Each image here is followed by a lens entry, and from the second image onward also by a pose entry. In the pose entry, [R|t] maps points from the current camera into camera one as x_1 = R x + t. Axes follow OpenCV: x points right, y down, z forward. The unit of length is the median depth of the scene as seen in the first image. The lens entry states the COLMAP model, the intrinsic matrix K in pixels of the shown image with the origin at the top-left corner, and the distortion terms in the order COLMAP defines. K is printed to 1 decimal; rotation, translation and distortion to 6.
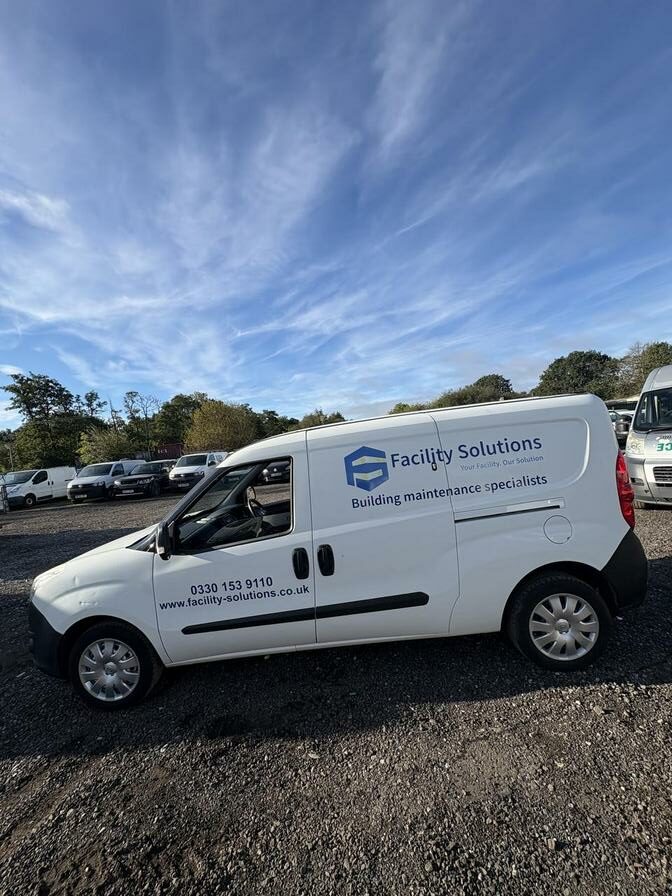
lens RADIAL K [[366.7, 0, 336.0], [0, 366.7, 448.0], [0, 0, 1]] dist [0.000523, 0.000030]
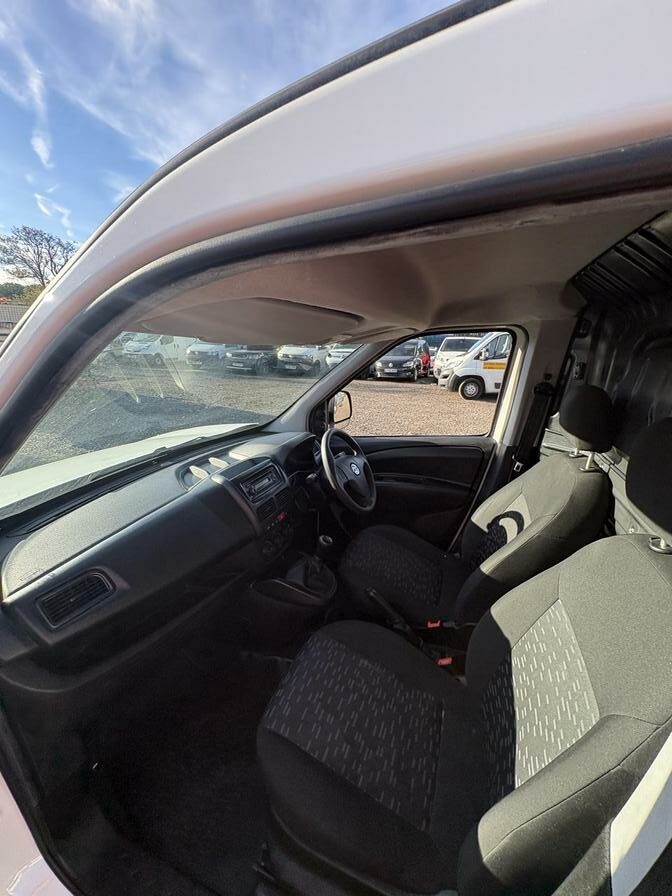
lens RADIAL K [[360.6, 0, 335.6], [0, 360.6, 449.4], [0, 0, 1]] dist [0.000035, -0.000229]
pose [[0.943695, 0.208102, -0.257164, -0.028155], [-0.124851, 0.943914, 0.305677, 0.004532], [0.306353, -0.256359, 0.916749, 0.135381]]
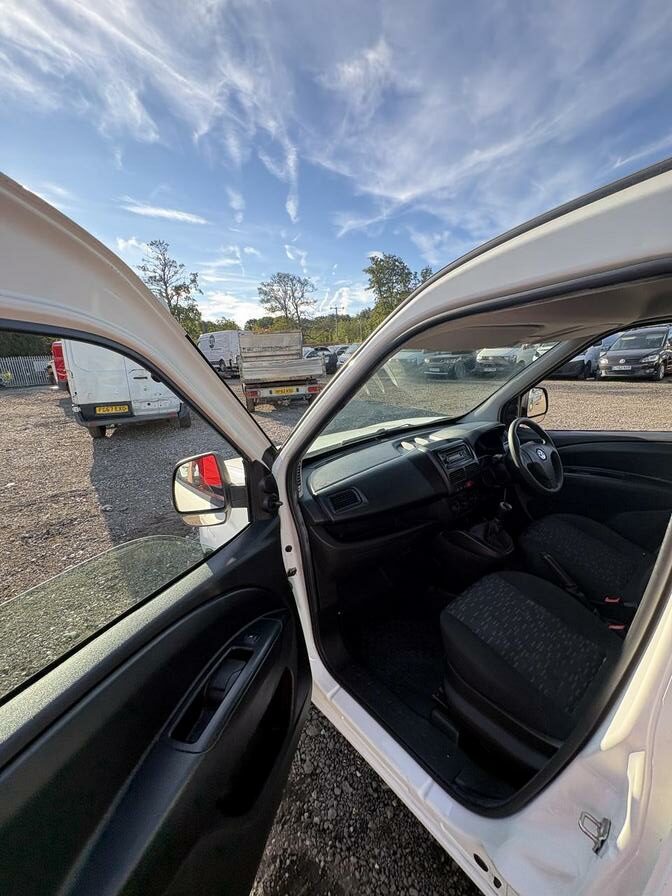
lens RADIAL K [[358.3, 0, 332.5], [0, 358.3, 449.1], [0, 0, 1]] dist [0.000292, 0.000921]
pose [[0.671387, 0.259382, -0.694234, -0.016982], [-0.021272, 0.943111, 0.331797, 0.002880], [0.740802, -0.207996, 0.638710, 0.113806]]
